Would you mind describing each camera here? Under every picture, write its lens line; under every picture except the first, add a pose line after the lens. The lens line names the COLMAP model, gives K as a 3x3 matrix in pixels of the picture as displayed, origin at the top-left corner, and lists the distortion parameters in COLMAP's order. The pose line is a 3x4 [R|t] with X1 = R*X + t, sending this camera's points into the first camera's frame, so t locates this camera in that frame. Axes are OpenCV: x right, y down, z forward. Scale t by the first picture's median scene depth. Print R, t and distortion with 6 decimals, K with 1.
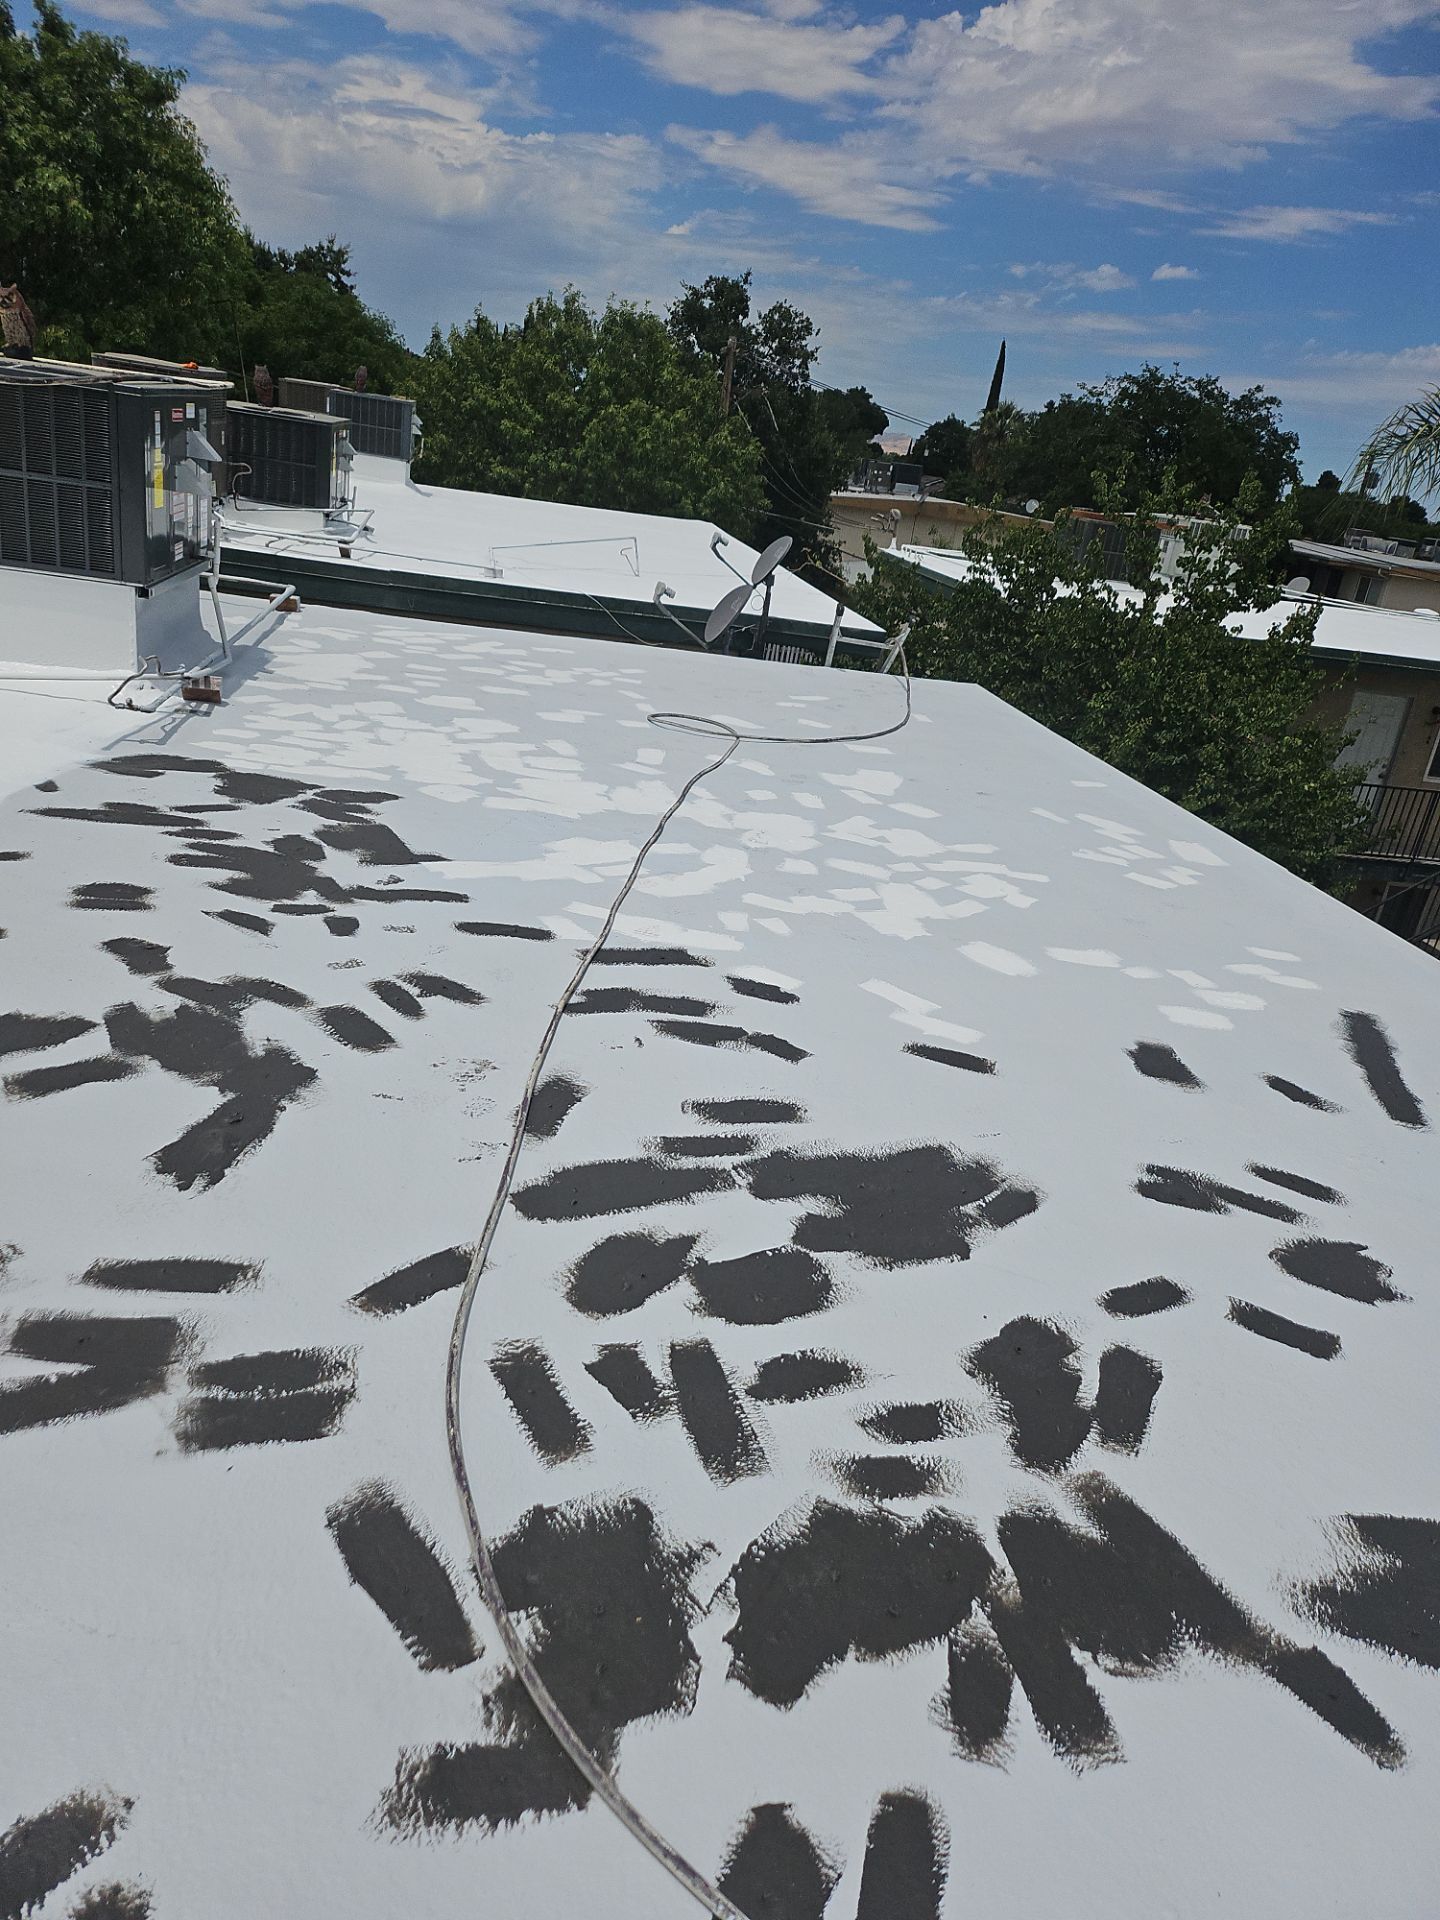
lens RADIAL K [[1366.5, 0, 677.1], [0, 1366.5, 970.3], [0, 0, 1]] dist [0.093735, -0.095389]
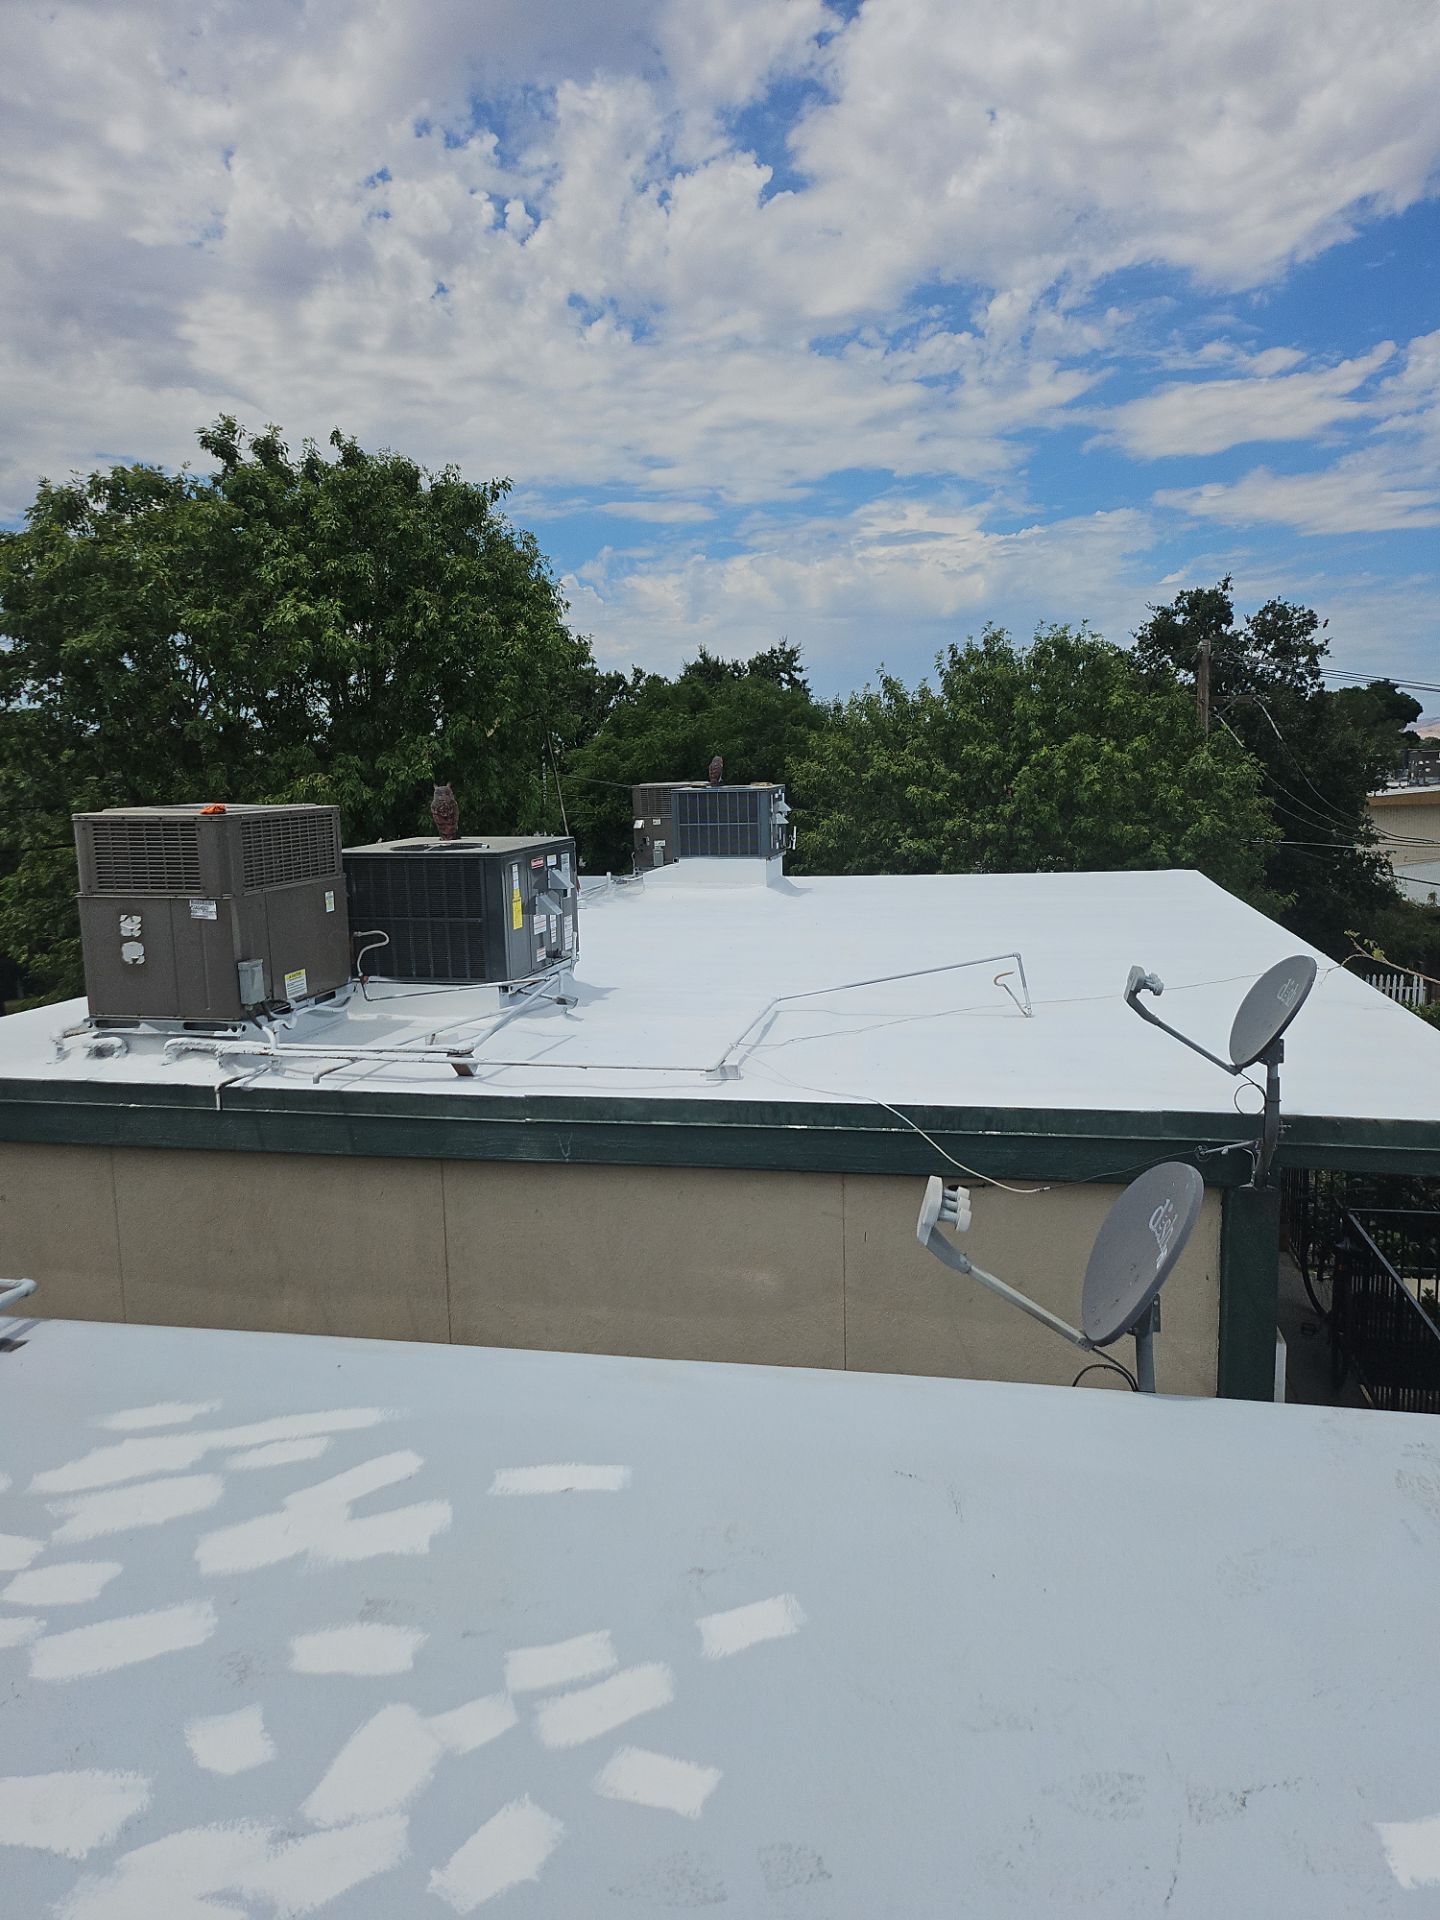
lens RADIAL K [[1329.2, 0, 724.2], [0, 1329.2, 1005.2], [0, 0, 1]] dist [0.078498, 0.000746]
pose [[0.935223, -0.096518, -0.340651, 0.079602], [0.021968, 0.976091, -0.216248, -0.297735], [0.353378, 0.194756, 0.914983, 0.762847]]
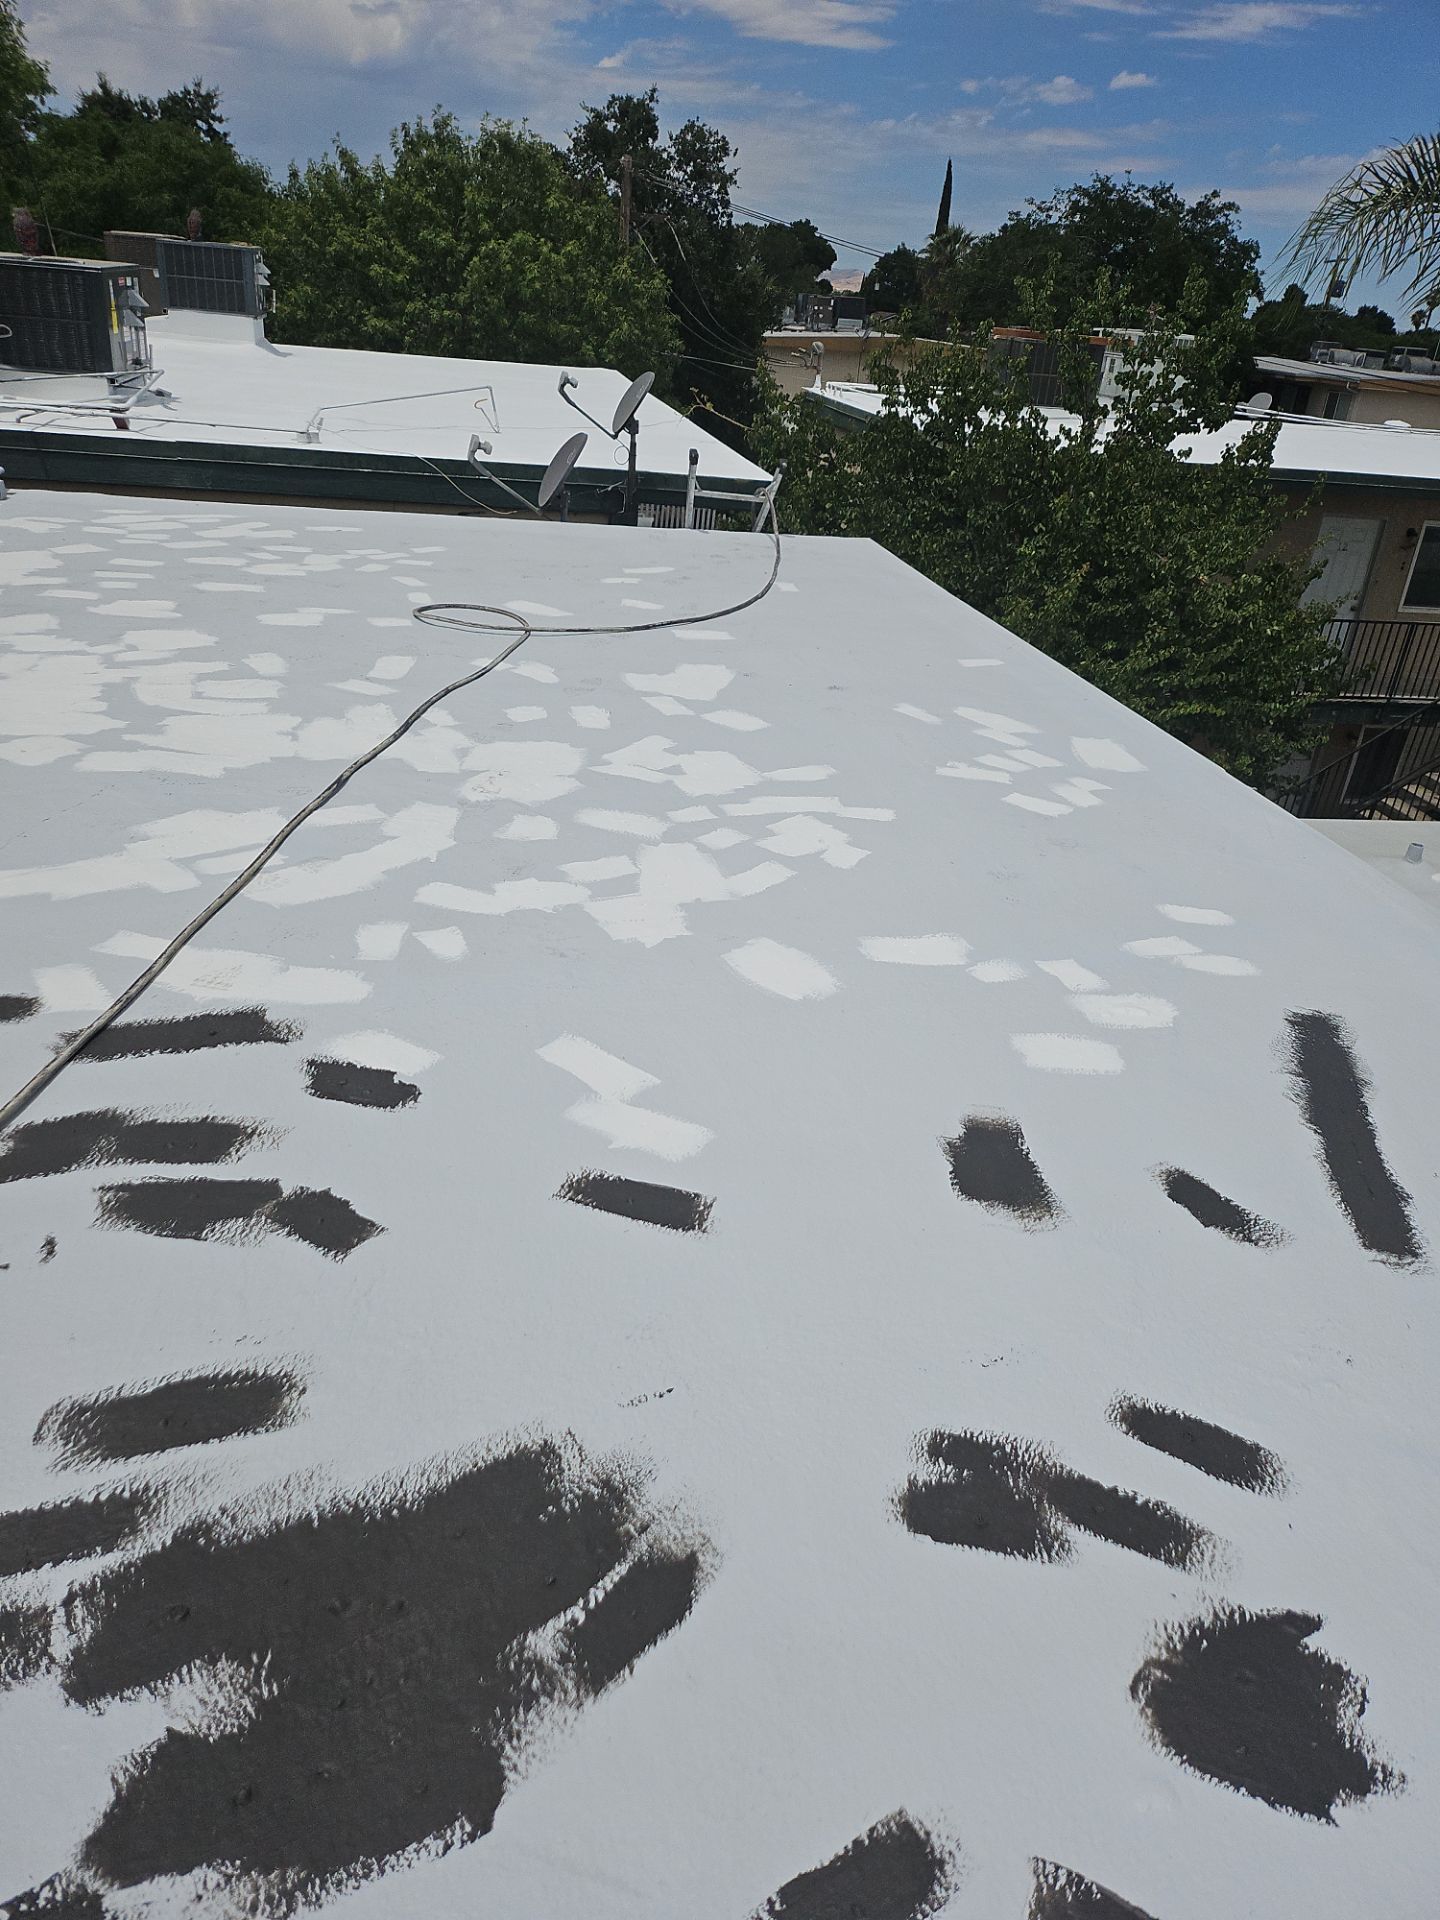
lens RADIAL K [[1369.7, 0, 697.1], [0, 1369.7, 950.8], [0, 0, 1]] dist [0.082005, -0.085737]
pose [[0.997329, -0.070812, 0.017903, 0.102486], [0.069195, 0.994485, 0.078809, -0.041217], [-0.023385, -0.077360, 0.996729, 0.190600]]
